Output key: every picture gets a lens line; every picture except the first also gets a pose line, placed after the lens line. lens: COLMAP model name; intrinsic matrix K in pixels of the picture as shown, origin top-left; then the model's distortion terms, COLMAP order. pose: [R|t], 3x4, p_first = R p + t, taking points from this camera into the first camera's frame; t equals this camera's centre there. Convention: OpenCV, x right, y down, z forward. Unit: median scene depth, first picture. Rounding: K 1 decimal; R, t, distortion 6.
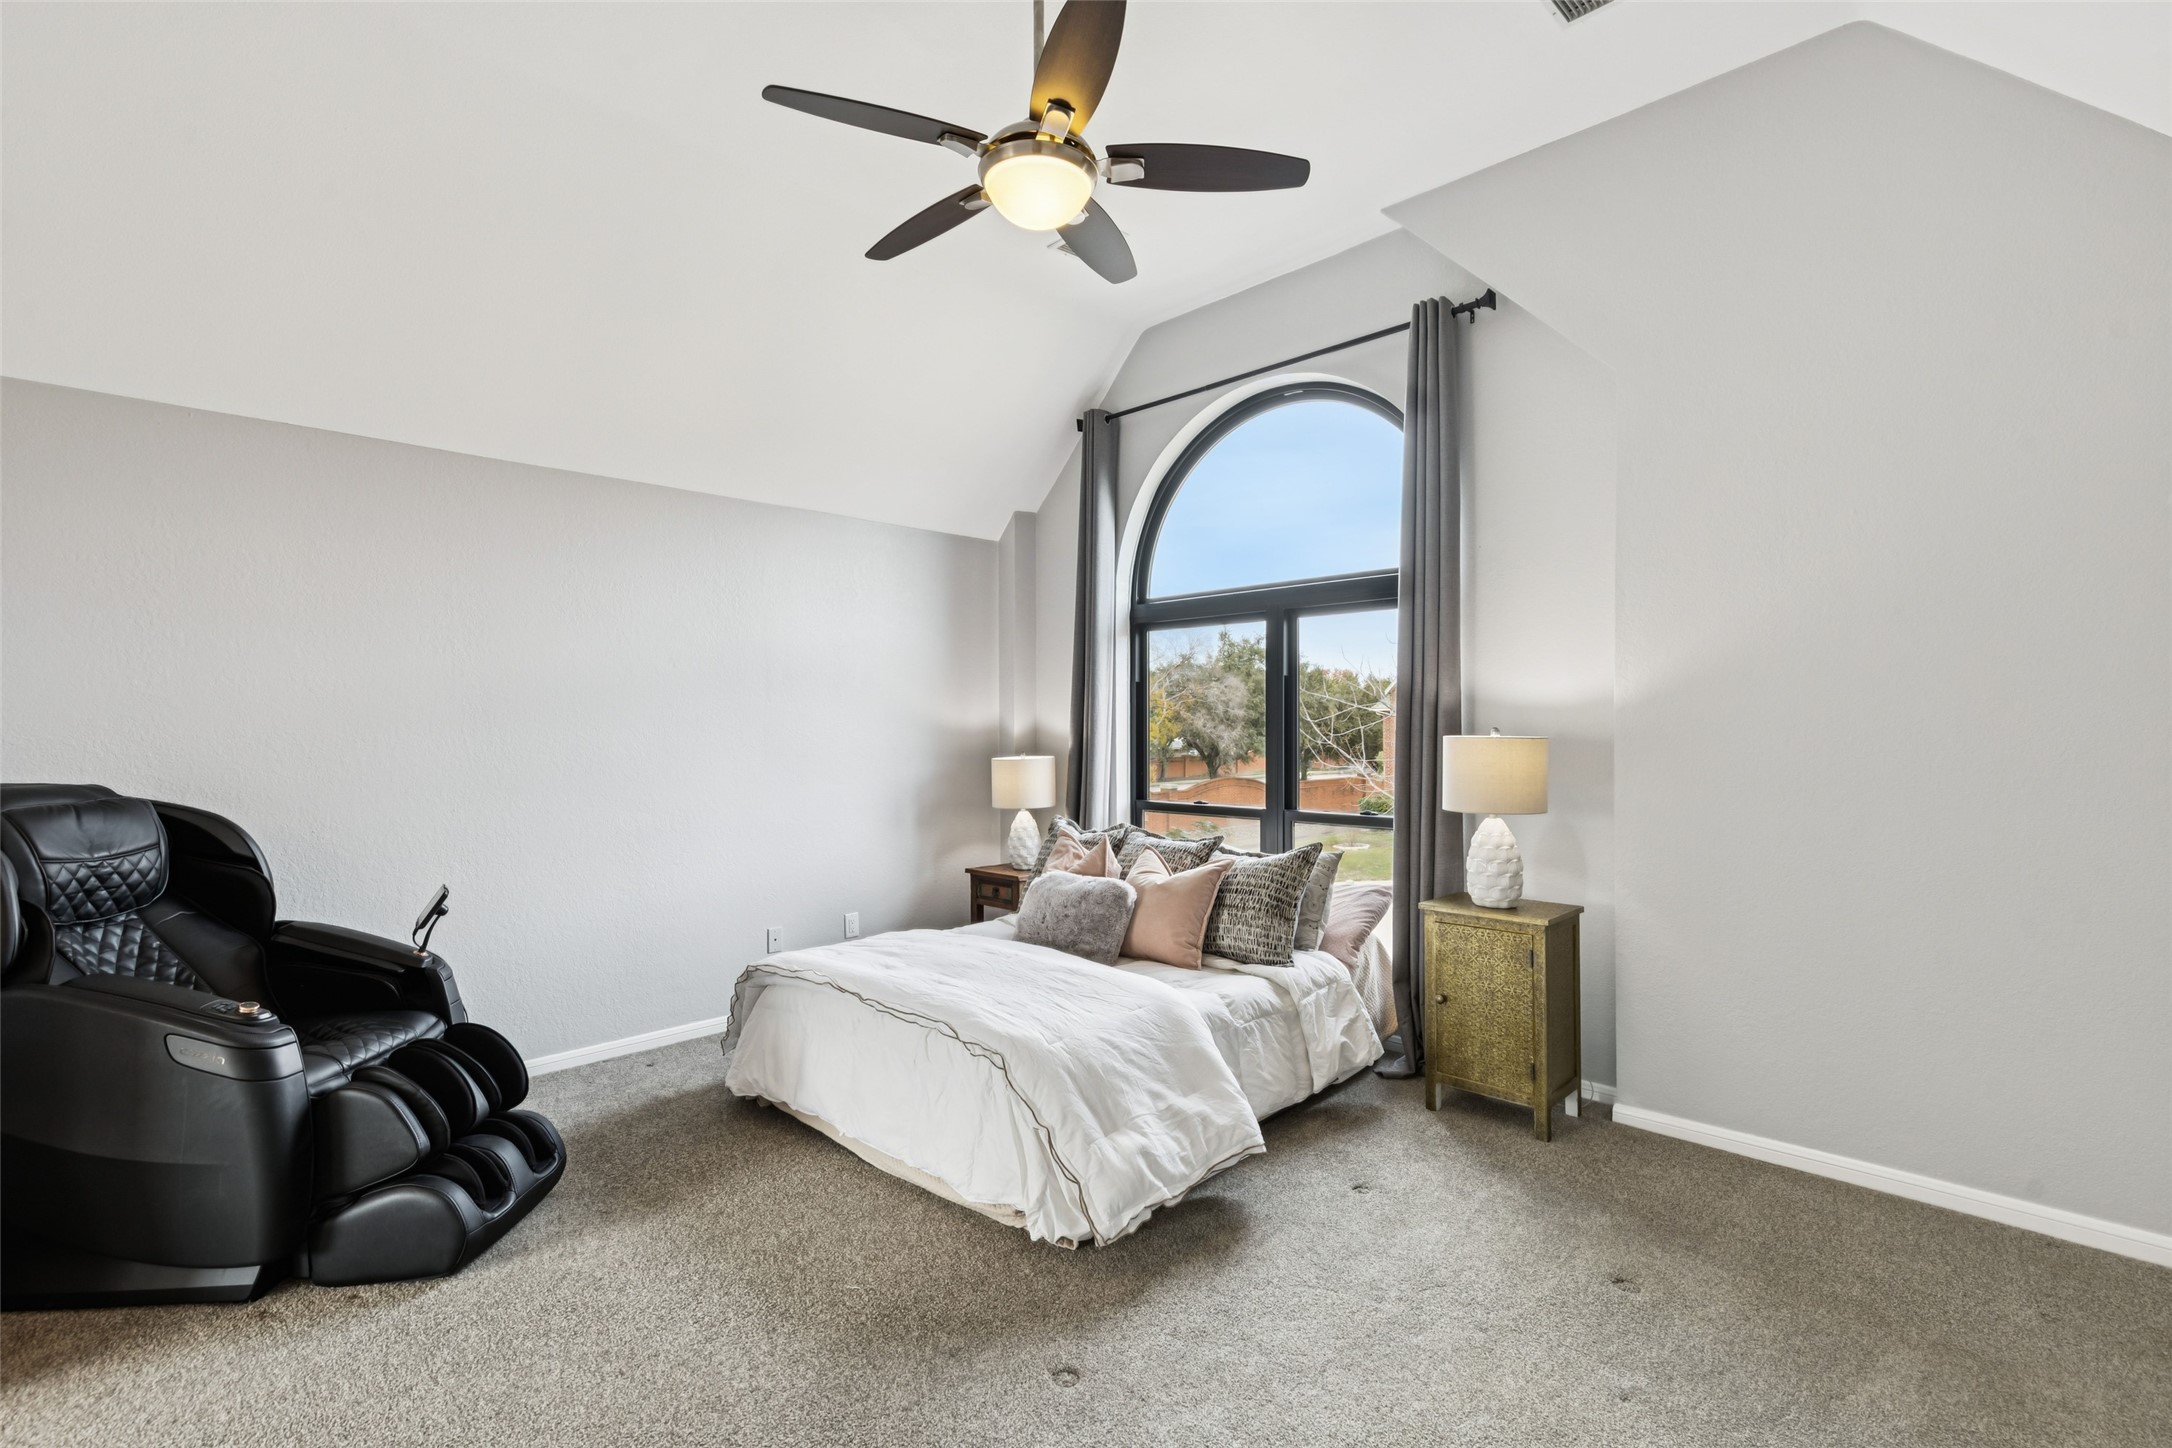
lens RADIAL K [[984.8, 0, 1089.6], [0, 984.8, 713.9], [0, 0, 1]] dist [0.010661, -0.000585]
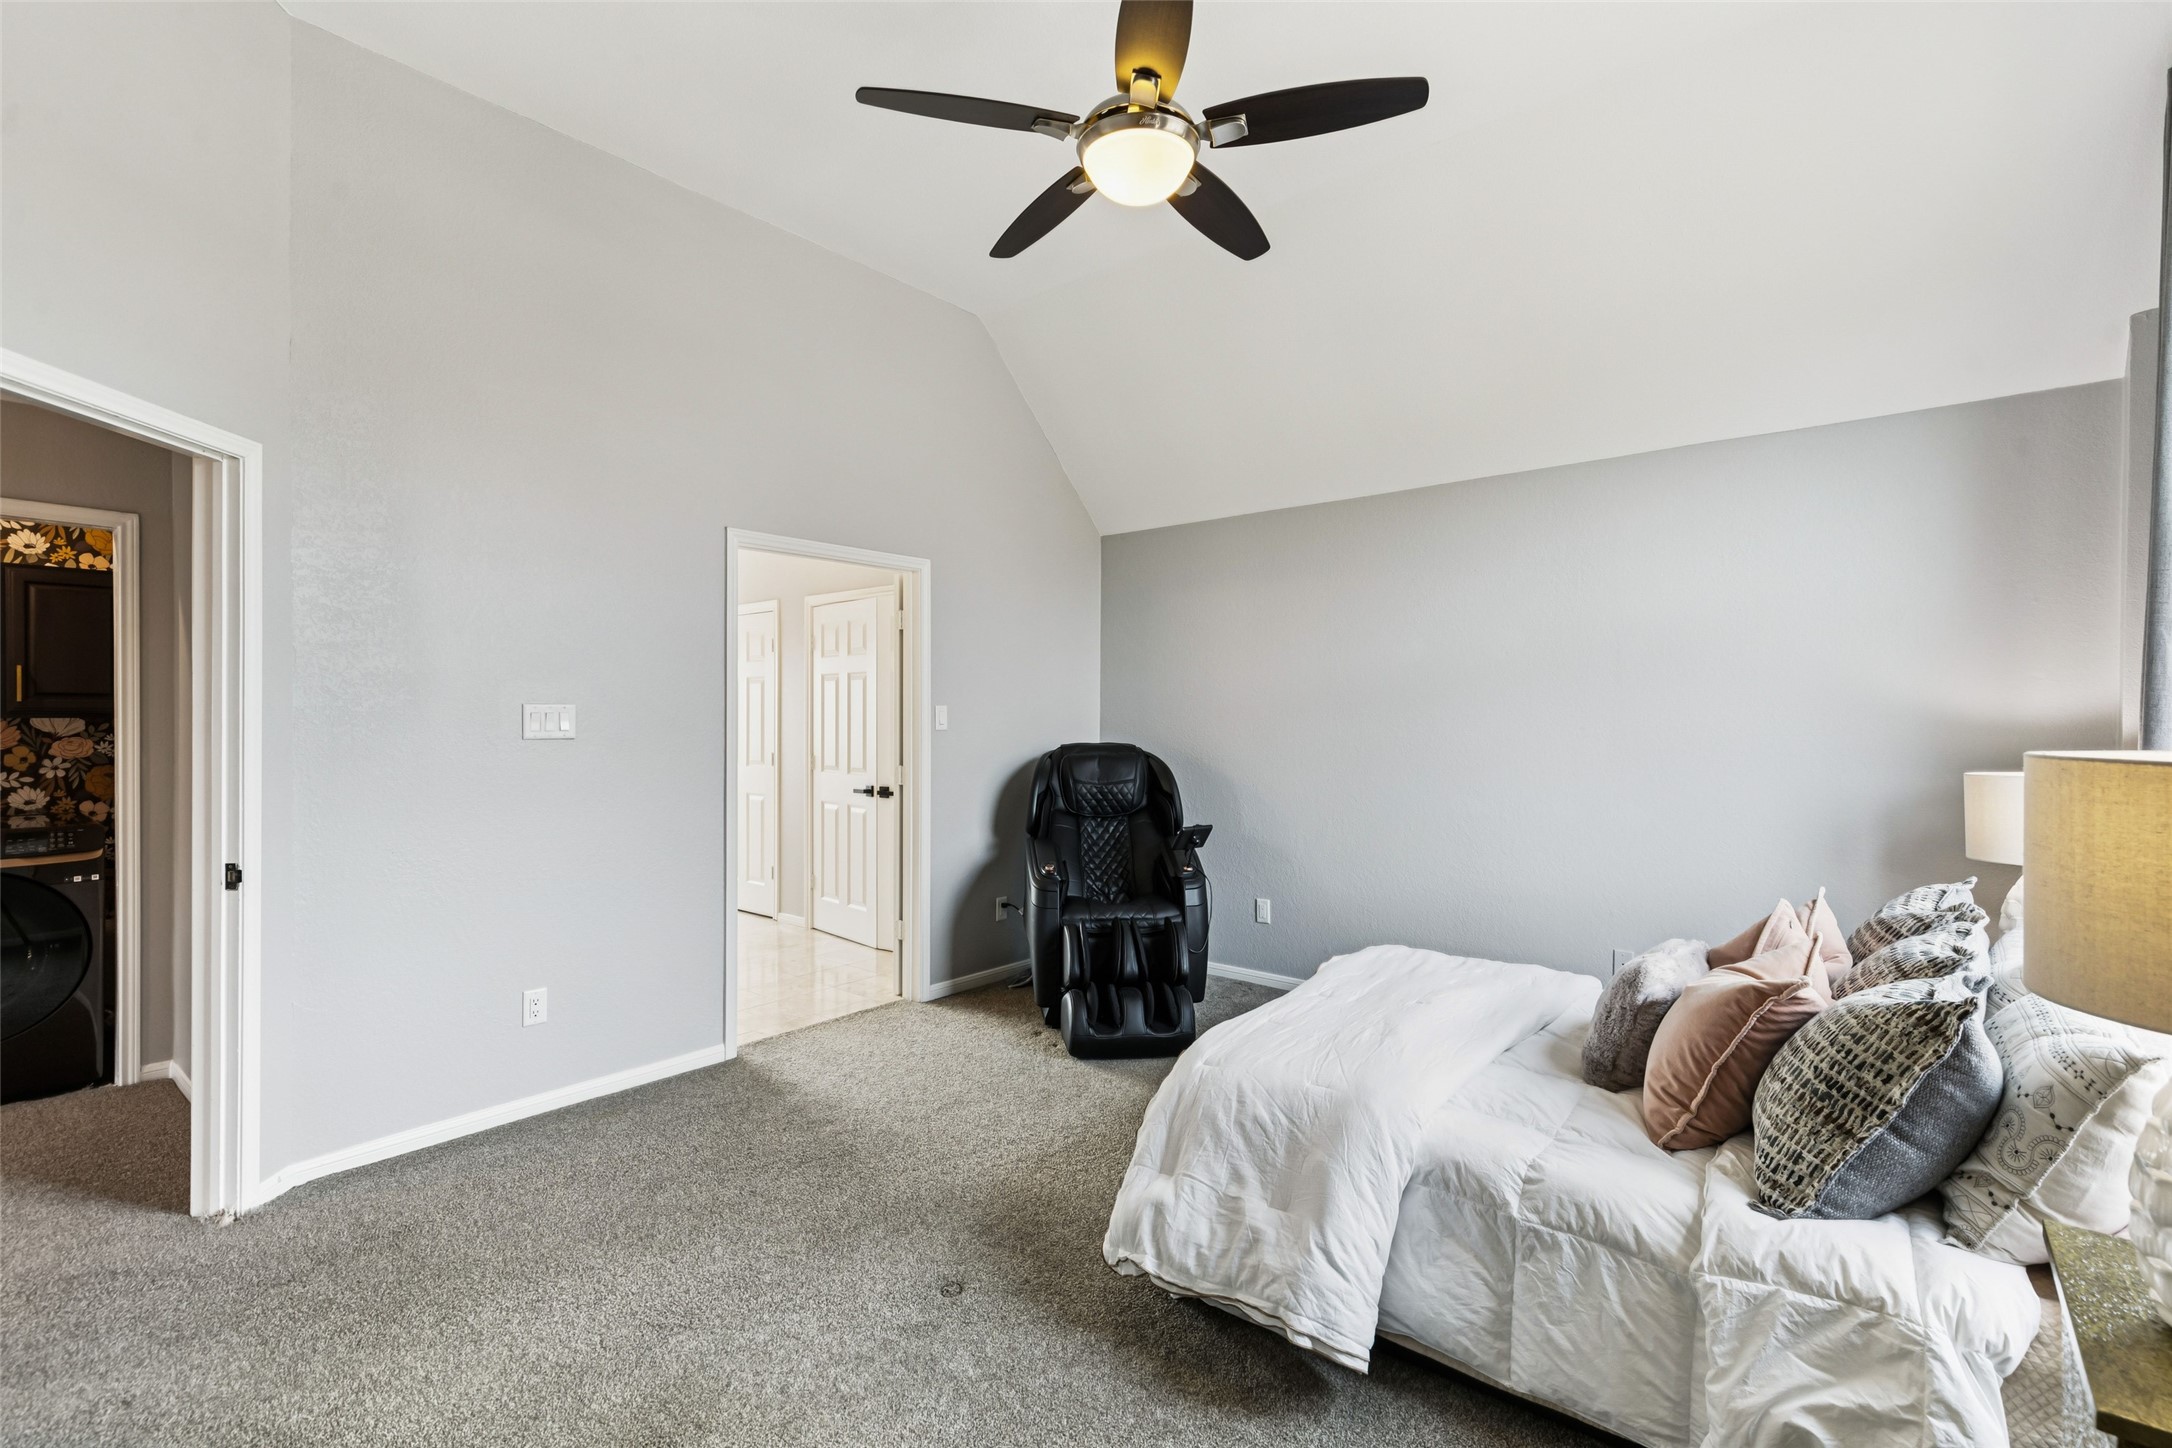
lens RADIAL K [[984.8, 0, 1089.6], [0, 984.8, 713.9], [0, 0, 1]] dist [0.010661, -0.000585]
pose [[0.088181, 0.001350, -0.996104, 0.840500], [0.009376, 0.999954, 0.002185, 0.008904], [0.996060, -0.009532, 0.088164, 0.803035]]
